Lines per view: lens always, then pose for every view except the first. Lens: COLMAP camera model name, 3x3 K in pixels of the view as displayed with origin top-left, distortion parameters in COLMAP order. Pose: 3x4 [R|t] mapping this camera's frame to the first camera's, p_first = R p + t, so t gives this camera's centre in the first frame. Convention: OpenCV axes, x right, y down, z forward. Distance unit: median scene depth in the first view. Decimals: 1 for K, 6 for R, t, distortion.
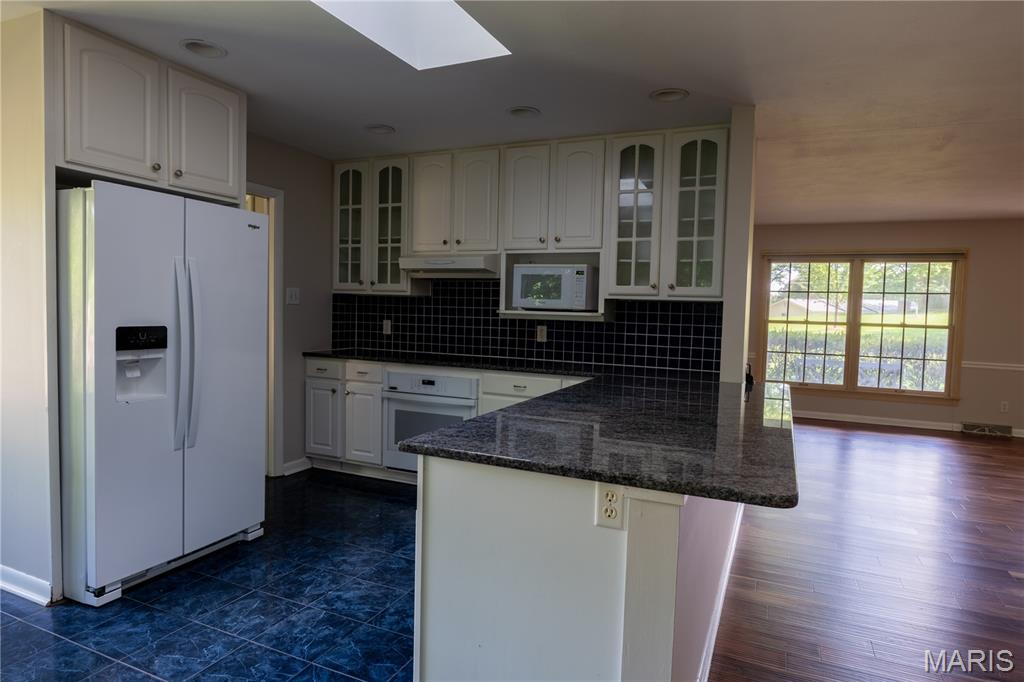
lens RADIAL K [[597.6, 0, 513.2], [0, 597.6, 338.6], [0, 0, 1]] dist [-0.025895, 0.012488]
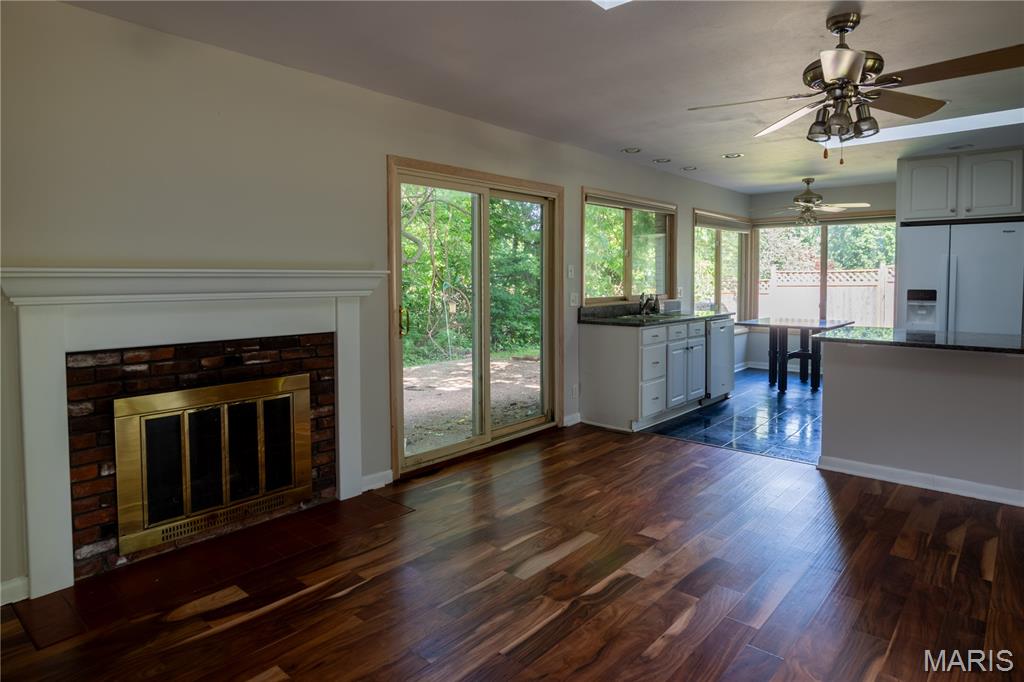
lens RADIAL K [[597.6, 0, 494.7], [0, 597.6, 312.7], [0, 0, 1]] dist [-0.025895, 0.012488]
pose [[-0.307272, 0.029901, -0.951152, 1.138952], [-0.055258, 0.997259, 0.049202, 0.025565], [0.950016, 0.067677, -0.304777, 0.113569]]
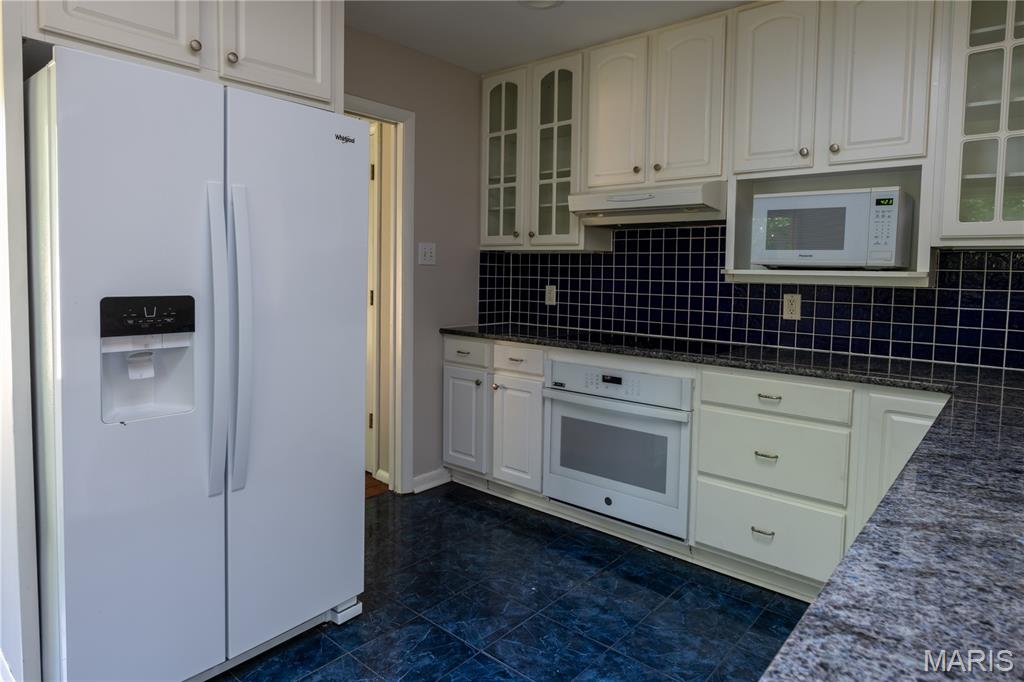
lens RADIAL K [[597.6, 0, 493.8], [0, 597.6, 299.2], [0, 0, 1]] dist [-0.025895, 0.012488]
pose [[0.954203, 0.004430, -0.299127, -0.067304], [-0.007221, 0.999940, -0.008226, -0.009030], [0.299072, 0.010009, 0.954178, 0.320438]]
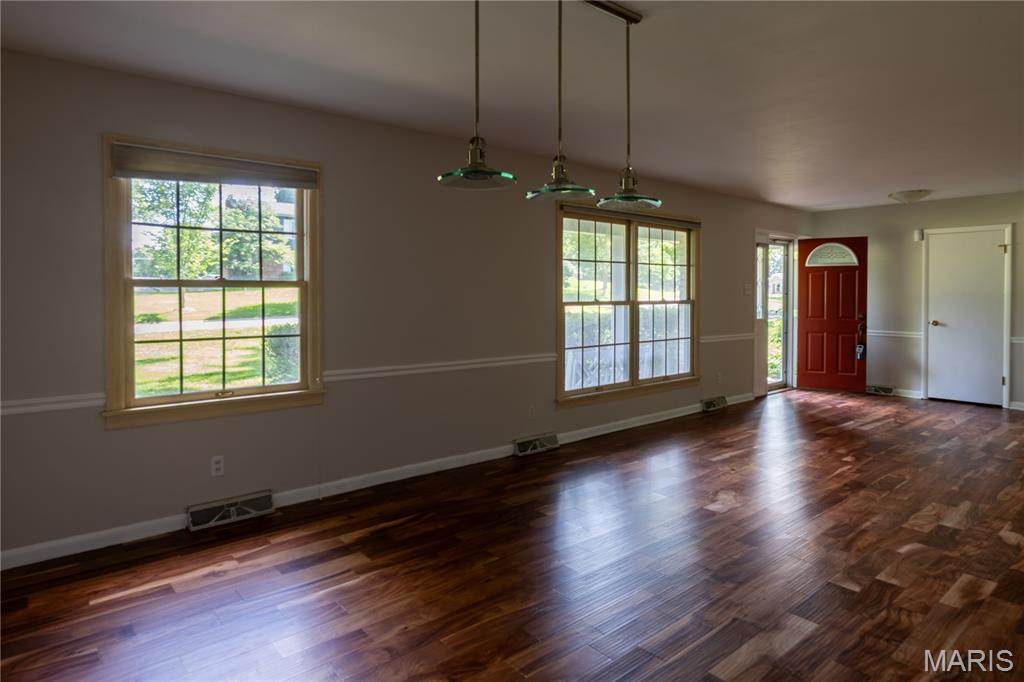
lens RADIAL K [[597.6, 0, 491.1], [0, 597.6, 305.3], [0, 0, 1]] dist [-0.025895, 0.012488]
pose [[0.447272, -0.047214, 0.893151, -0.385581], [0.061122, 0.997885, 0.022141, -0.085932], [-0.892307, 0.044688, 0.449212, 1.382789]]
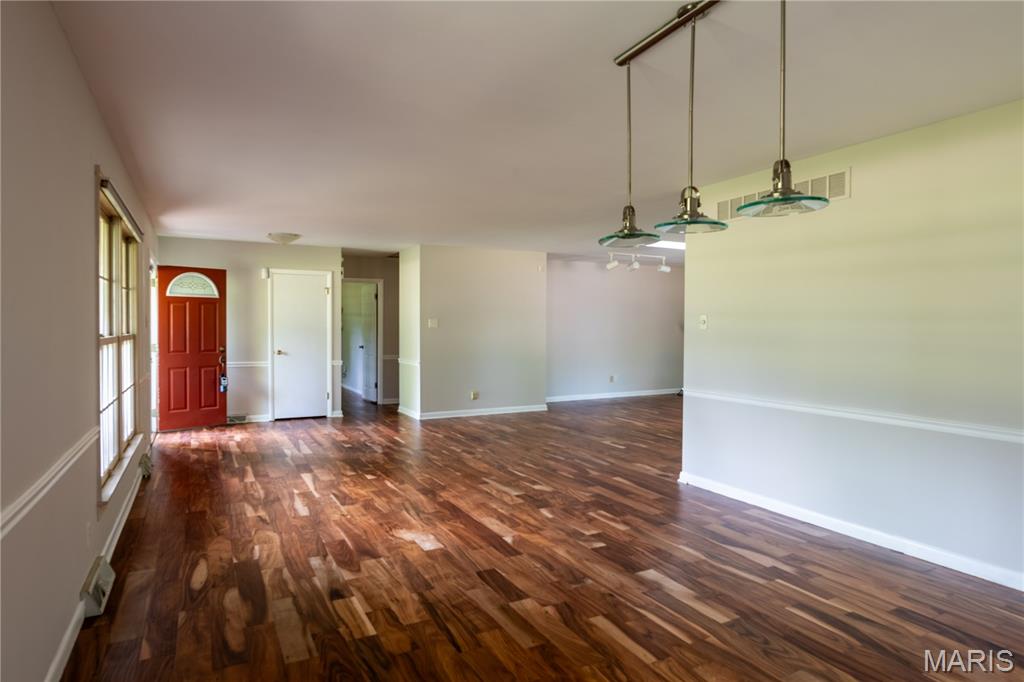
lens RADIAL K [[597.6, 0, 512.8], [0, 597.6, 338.3], [0, 0, 1]] dist [-0.025895, 0.012488]
pose [[-0.786322, -0.044870, 0.616186, -0.091214], [0.005690, 0.996791, 0.079846, -0.115059], [-0.617791, 0.066291, -0.783543, 2.051848]]
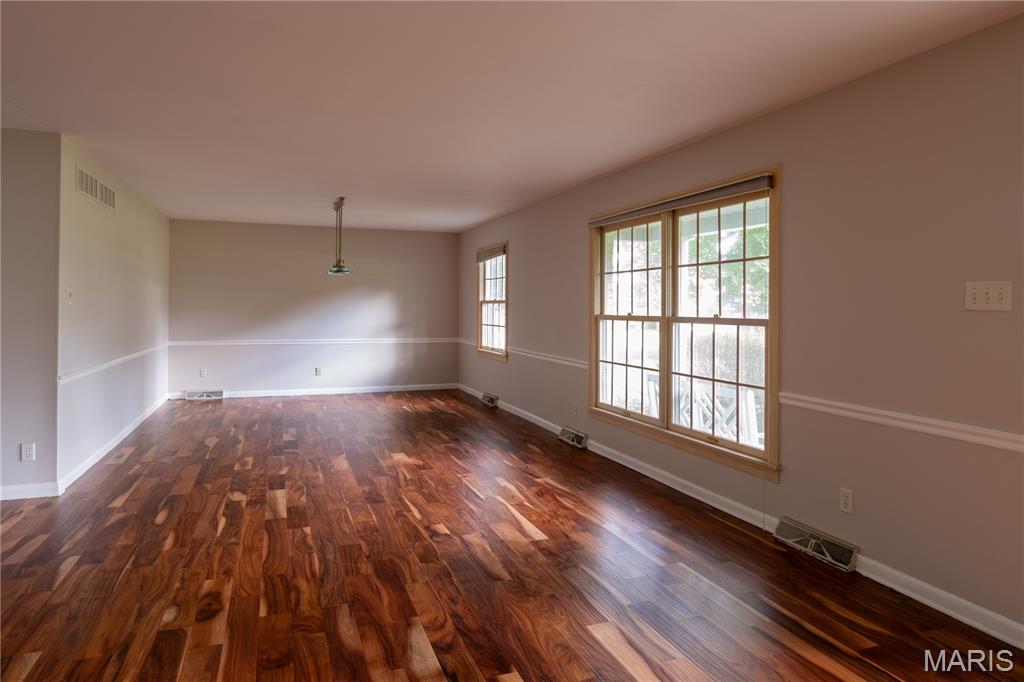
lens RADIAL K [[597.6, 0, 496.2], [0, 597.6, 309.8], [0, 0, 1]] dist [-0.025895, 0.012488]
pose [[0.695163, -0.019347, -0.718592, 1.516356], [-0.026678, 0.998255, -0.052685, 0.004201], [0.718357, 0.055795, 0.693433, 0.771601]]
